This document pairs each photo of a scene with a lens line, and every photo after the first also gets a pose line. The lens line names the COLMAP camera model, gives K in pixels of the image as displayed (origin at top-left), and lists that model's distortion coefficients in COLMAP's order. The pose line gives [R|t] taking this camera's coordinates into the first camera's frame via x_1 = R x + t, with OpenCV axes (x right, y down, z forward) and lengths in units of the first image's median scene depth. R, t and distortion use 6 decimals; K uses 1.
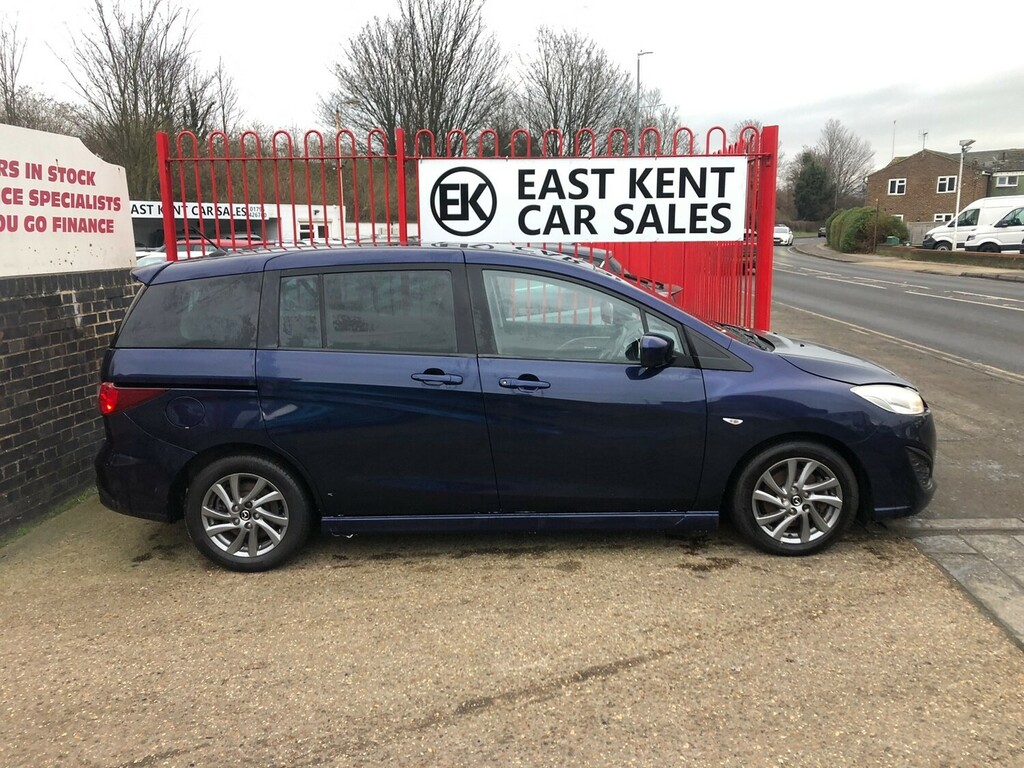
lens RADIAL K [[828.4, 0, 512.0], [0, 828.4, 384.0], [0, 0, 1]] dist [0.014178, -0.005063]
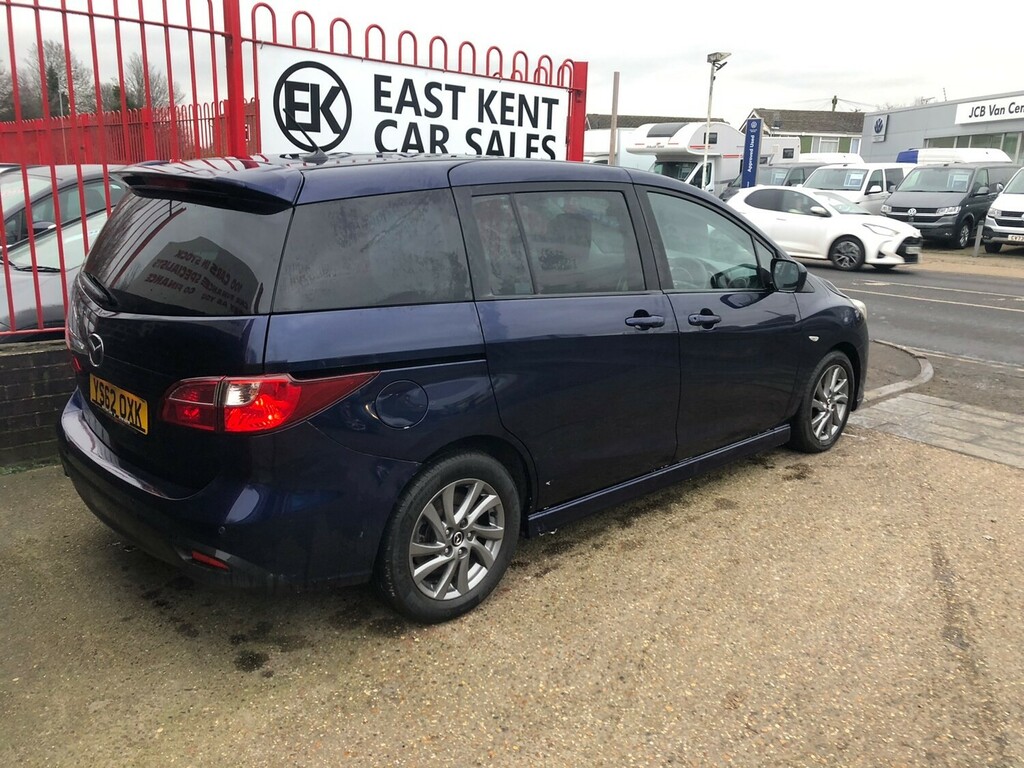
lens RADIAL K [[828.4, 0, 512.0], [0, 828.4, 384.0], [0, 0, 1]] dist [0.014178, -0.005063]
pose [[0.713179, -0.130295, 0.688766, -0.504559], [0.083343, 0.991365, 0.101241, -0.026459], [-0.696010, -0.014799, 0.717880, 0.312461]]
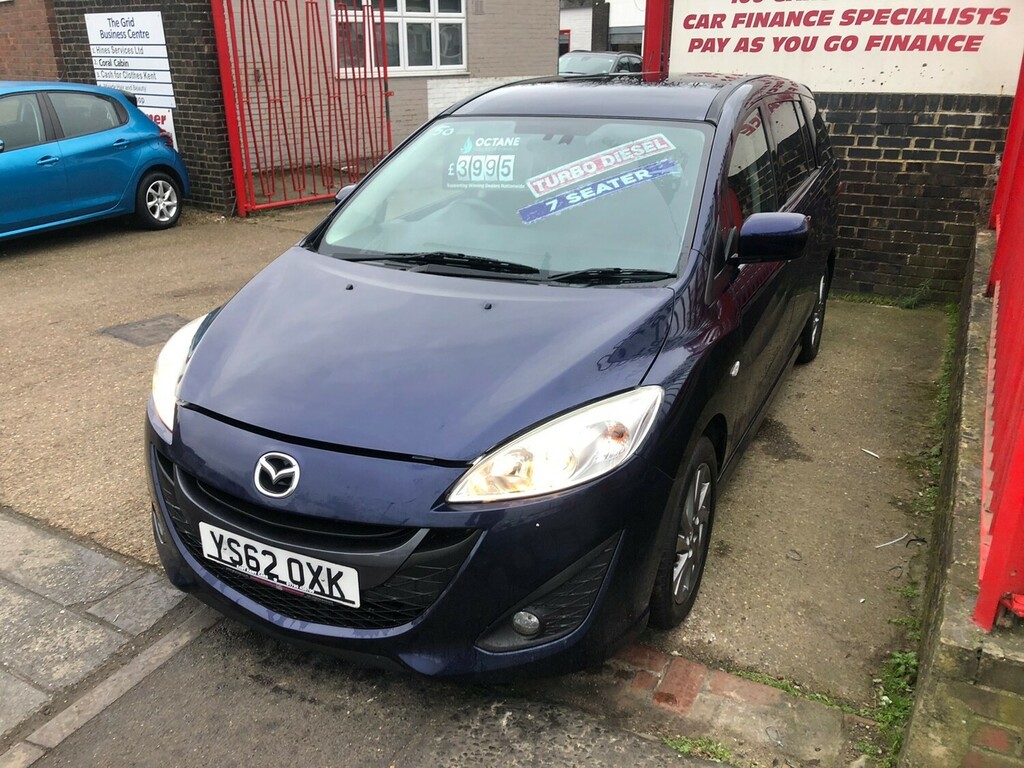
lens RADIAL K [[809.3, 0, 501.1], [0, 809.3, 392.0], [0, 0, 1]] dist [0.092416, -0.113741]
pose [[-0.434679, 0.354859, -0.827726, 0.584296], [-0.149787, 0.877808, 0.454990, -0.185410], [0.888042, 0.321757, -0.328412, 0.948467]]
